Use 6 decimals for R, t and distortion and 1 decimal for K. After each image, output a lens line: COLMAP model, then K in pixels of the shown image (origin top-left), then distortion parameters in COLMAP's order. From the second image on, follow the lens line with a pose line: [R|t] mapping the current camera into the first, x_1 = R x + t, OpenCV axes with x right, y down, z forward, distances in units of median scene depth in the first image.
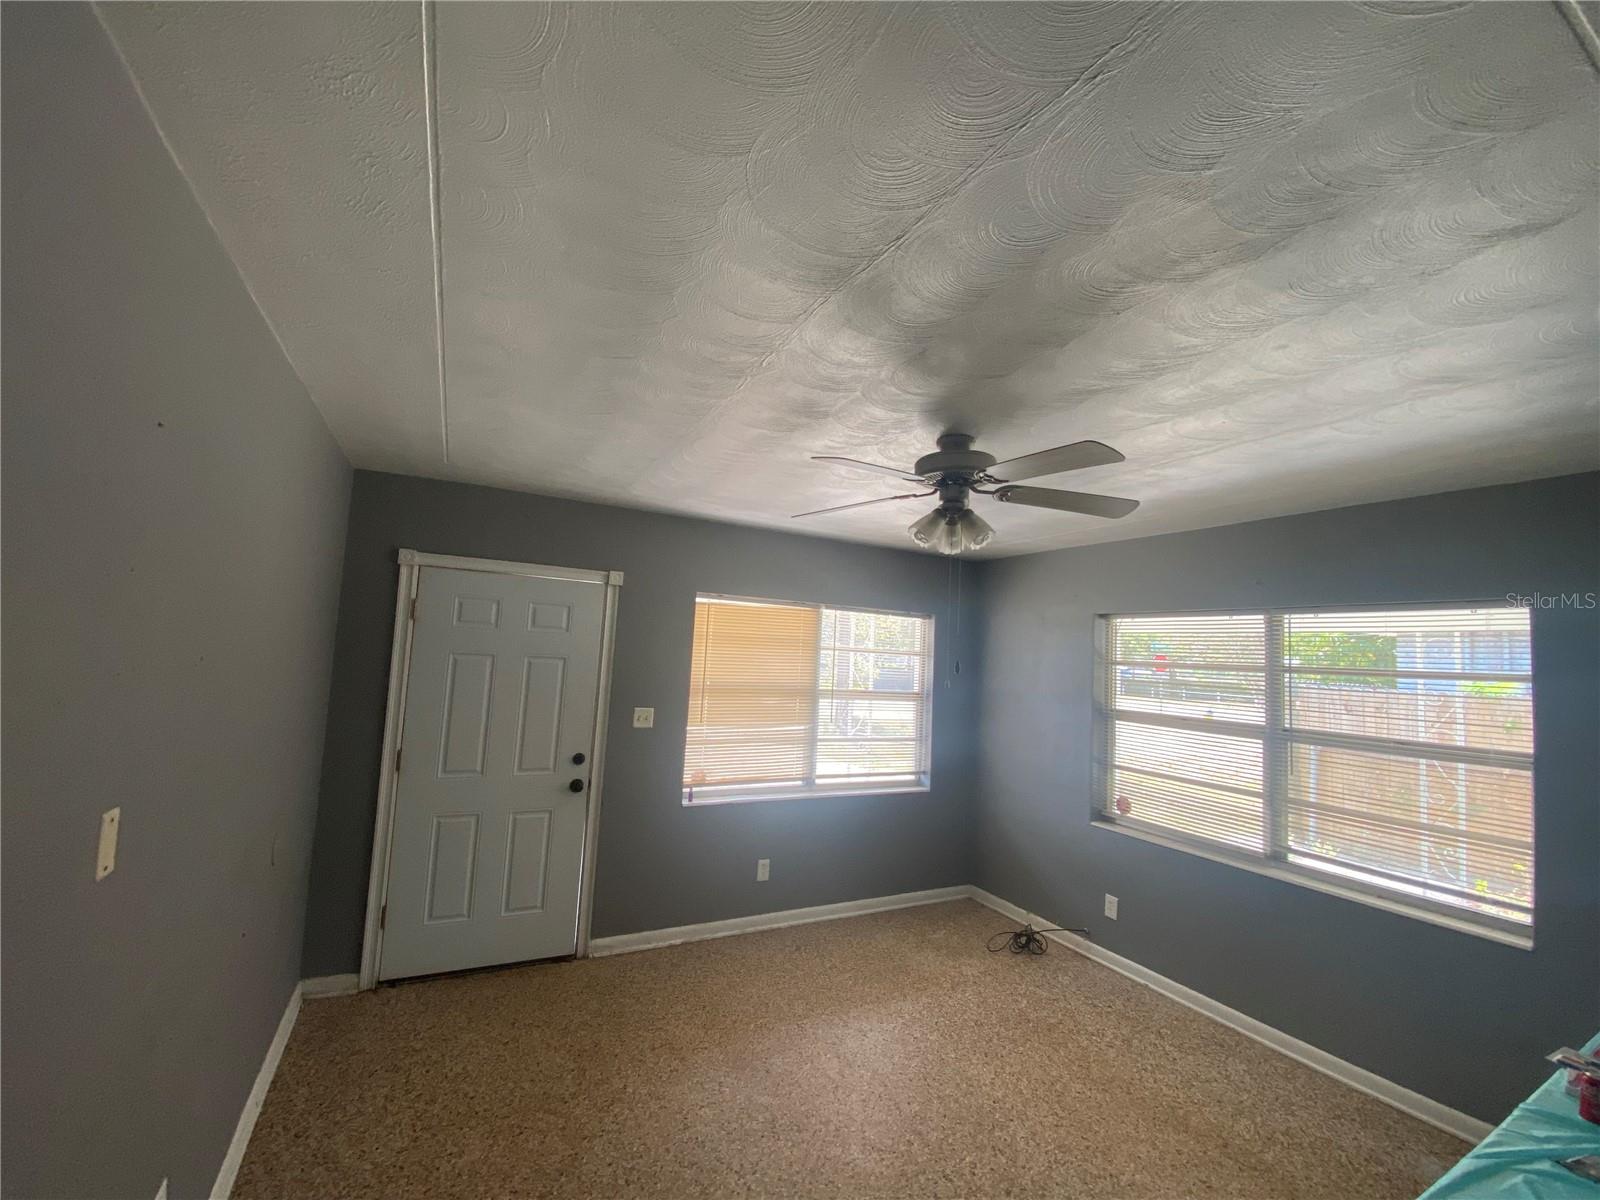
lens RADIAL K [[645.5, 0, 778.3], [0, 645.5, 602.9], [0, 0, 1]] dist [0.044073, -0.035372]
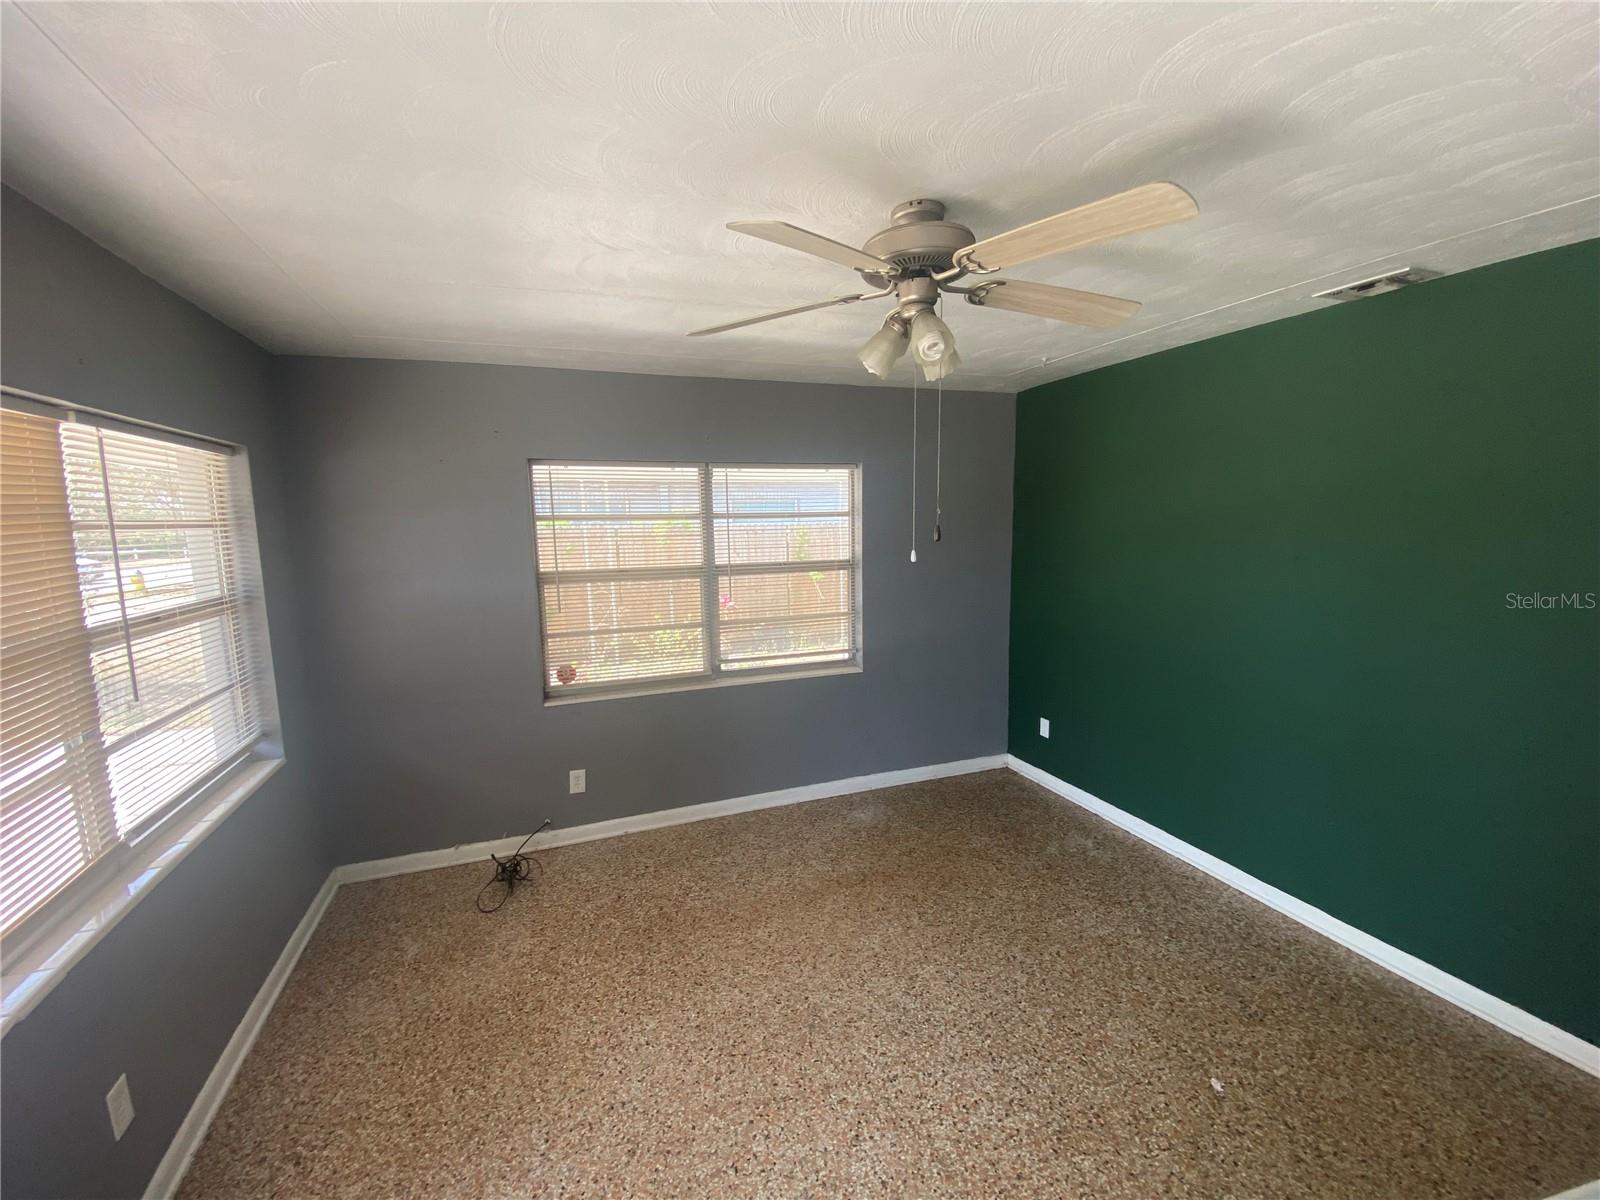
lens RADIAL K [[645.5, 0, 778.3], [0, 645.5, 602.9], [0, 0, 1]] dist [0.044073, -0.035372]
pose [[0.123065, -0.181276, 0.975702, -0.329428], [-0.048184, 0.980924, 0.188324, 0.028124], [-0.991228, -0.070189, 0.111982, 0.663414]]
